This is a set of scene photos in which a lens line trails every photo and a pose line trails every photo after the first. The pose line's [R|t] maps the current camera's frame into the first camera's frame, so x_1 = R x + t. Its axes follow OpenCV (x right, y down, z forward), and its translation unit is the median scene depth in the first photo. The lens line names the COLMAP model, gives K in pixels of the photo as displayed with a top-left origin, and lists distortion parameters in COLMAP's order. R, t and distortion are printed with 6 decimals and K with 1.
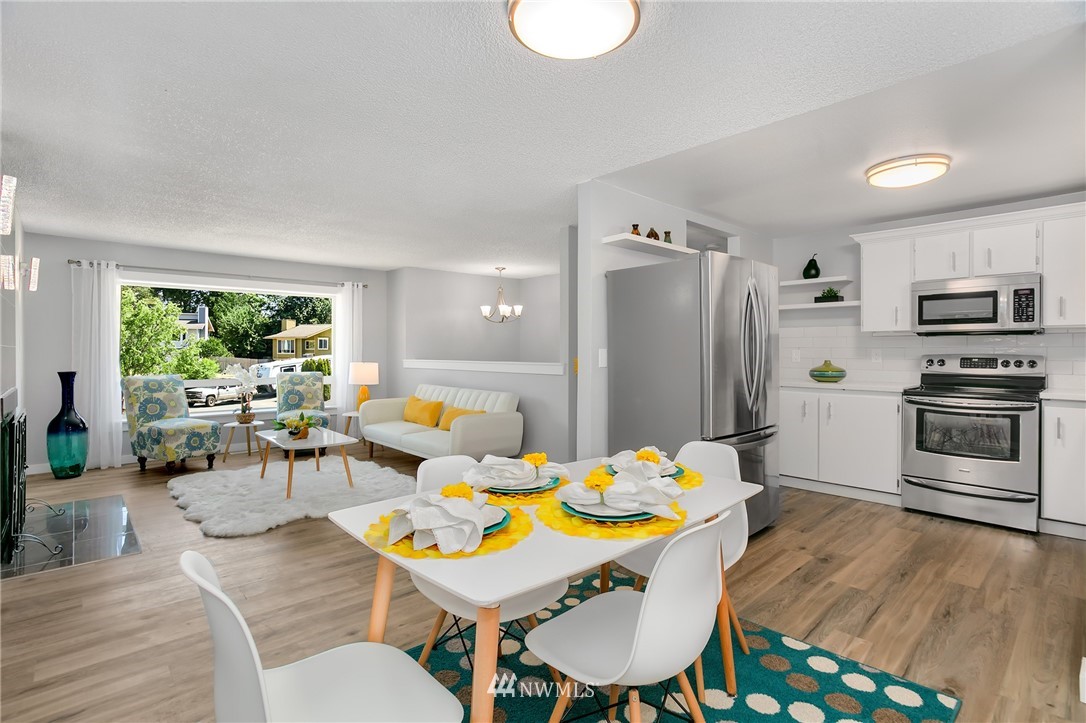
lens RADIAL K [[537.9, 0, 540.2], [0, 537.9, 356.3], [0, 0, 1]] dist [0.001796, 0.000153]
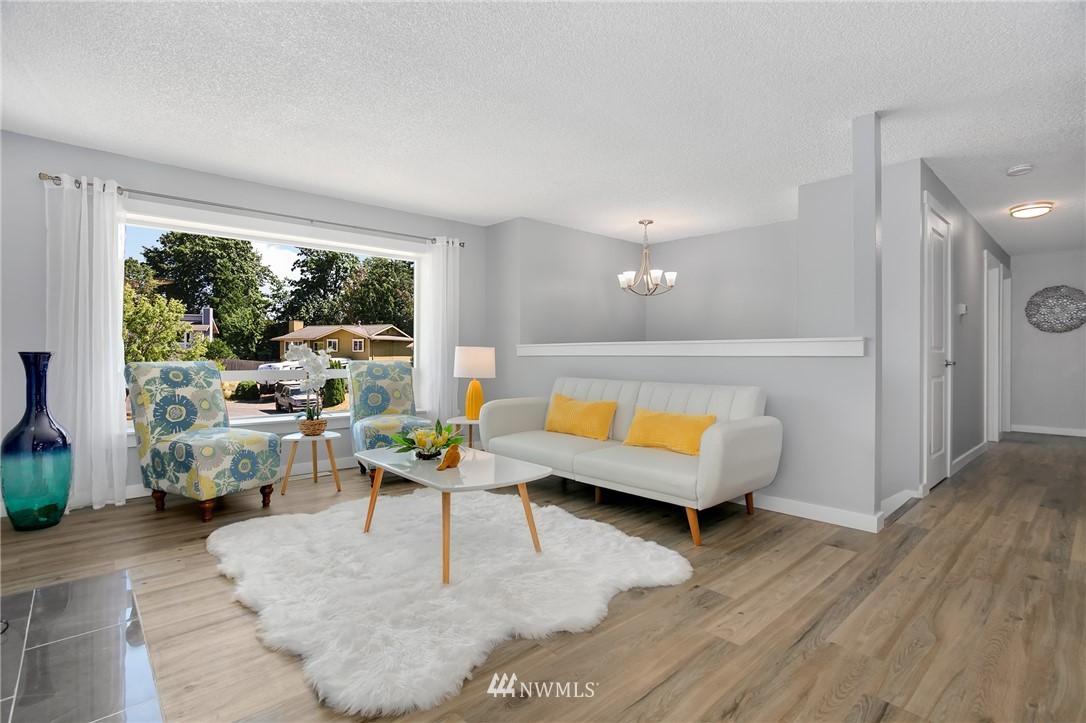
lens RADIAL K [[528.9, 0, 543.0], [0, 528.9, 361.5], [0, 0, 1]] dist [-0.003456, 0.000416]
pose [[0.999923, 0.000512, 0.012360, -0.302069], [-0.000517, 1.000000, 0.000421, 0.037247], [-0.012360, -0.000428, 0.999924, 0.383203]]
